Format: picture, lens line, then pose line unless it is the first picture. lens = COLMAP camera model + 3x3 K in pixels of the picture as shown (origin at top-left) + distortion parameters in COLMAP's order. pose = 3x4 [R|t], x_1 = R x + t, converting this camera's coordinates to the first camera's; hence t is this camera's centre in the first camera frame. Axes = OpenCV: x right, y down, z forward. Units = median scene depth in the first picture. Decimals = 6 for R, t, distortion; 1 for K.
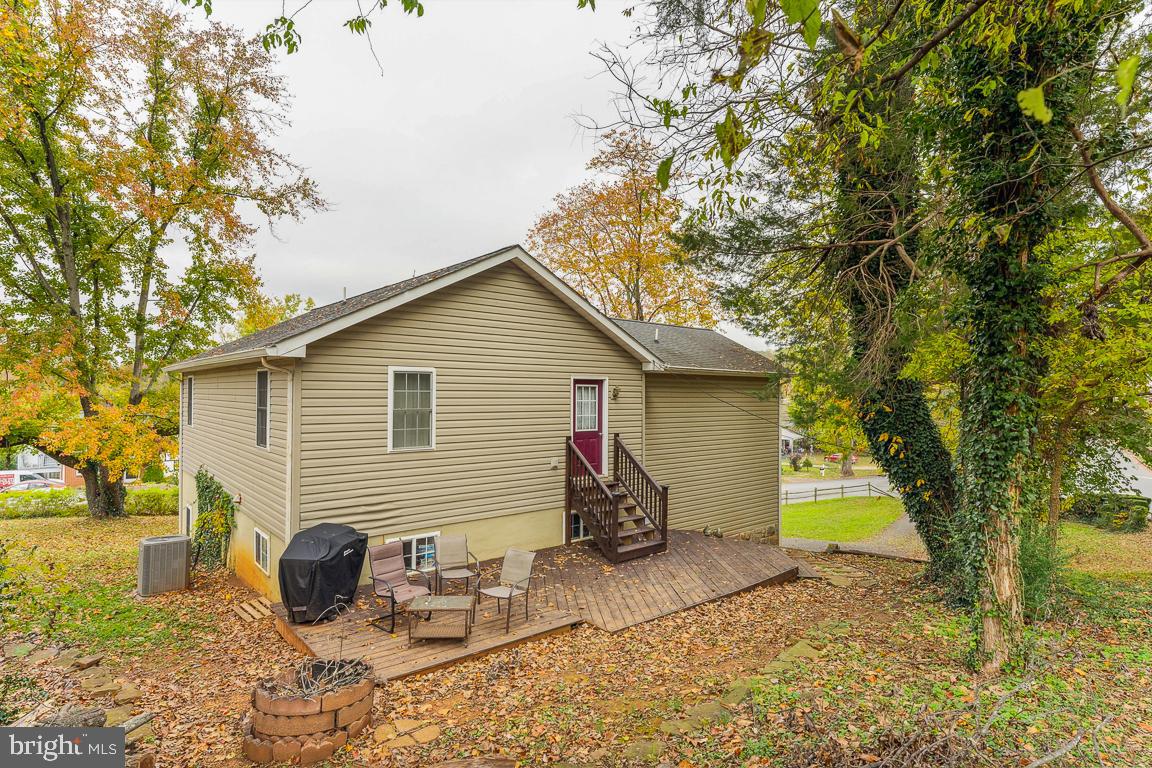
lens RADIAL K [[580.4, 0, 576.0], [0, 580.4, 384.0], [0, 0, 1]] dist [0.000071, -0.000031]
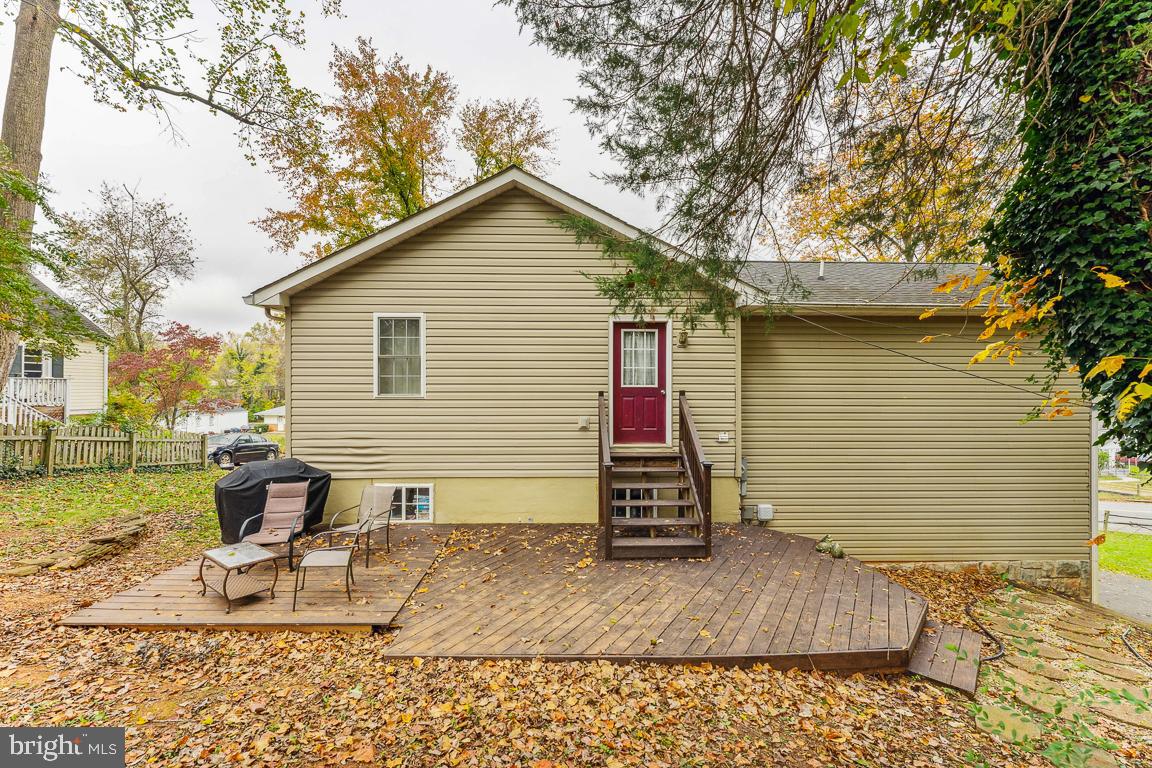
lens RADIAL K [[463.9, 0, 576.0], [0, 463.9, 384.0], [0, 0, 1]] dist [0.005006, 0.000068]
pose [[0.782721, -0.010570, -0.622283, 0.428756], [0.015836, 0.999870, 0.002935, 0.090930], [0.622171, -0.012152, 0.782787, 0.550379]]
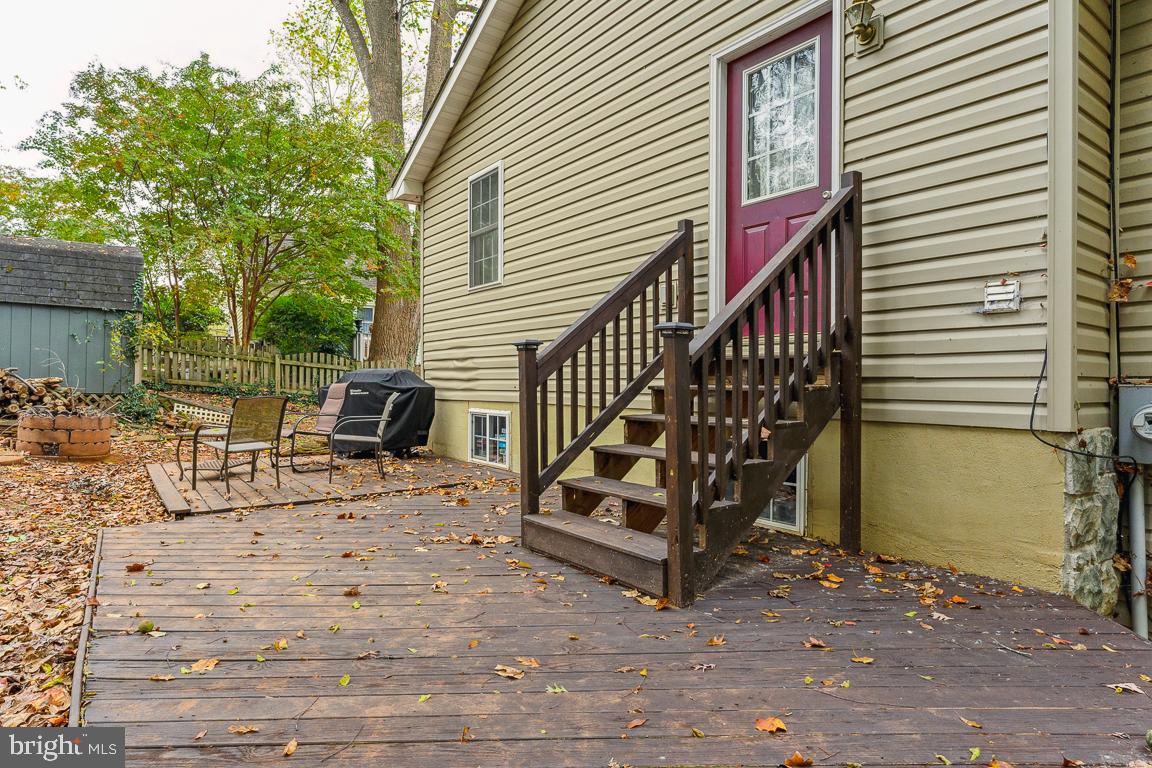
lens RADIAL K [[652.1, 0, 576.0], [0, 652.1, 384.0], [0, 0, 1]] dist [0.003487, -0.000258]
pose [[-0.067970, -0.008175, -0.997654, 0.479310], [0.013107, 0.999873, -0.009086, 0.231090], [0.997601, -0.013694, -0.067854, 1.123905]]
